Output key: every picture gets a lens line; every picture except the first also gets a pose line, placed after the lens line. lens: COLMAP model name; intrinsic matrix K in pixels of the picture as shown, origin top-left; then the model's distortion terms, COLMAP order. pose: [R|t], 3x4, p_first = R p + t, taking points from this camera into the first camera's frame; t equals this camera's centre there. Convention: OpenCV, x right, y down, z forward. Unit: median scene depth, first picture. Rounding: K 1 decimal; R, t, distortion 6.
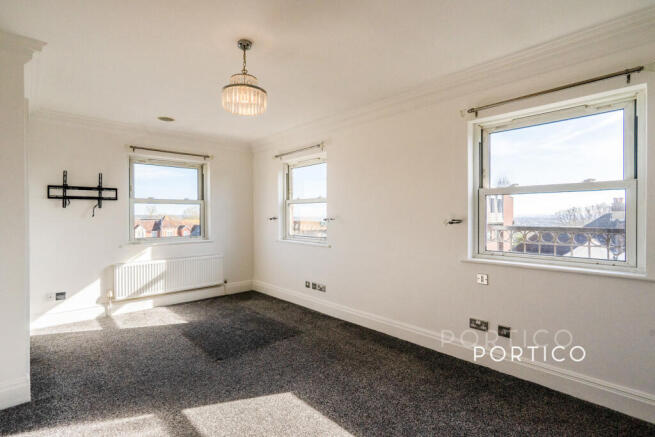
lens RADIAL K [[322.9, 0, 328.1], [0, 322.9, 217.3], [0, 0, 1]] dist [0.000376, 0.000360]
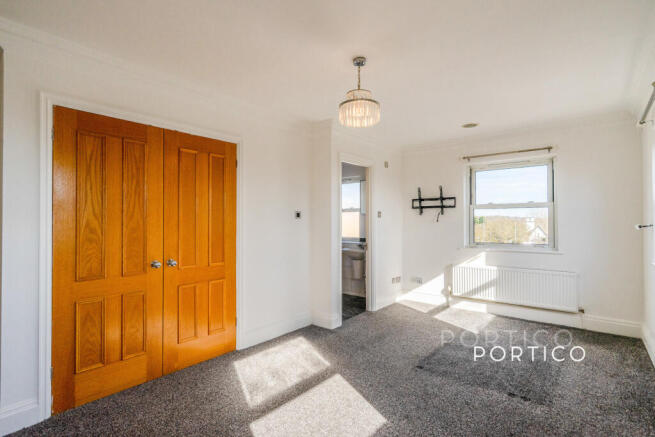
lens RADIAL K [[322.9, 0, 328.5], [0, 322.9, 218.0], [0, 0, 1]] dist [0.000376, 0.000360]
pose [[0.127924, -0.009508, -0.991738, 0.428680], [-0.003894, 0.999942, -0.010089, -0.002840], [0.991776, 0.005152, 0.127879, 0.419073]]
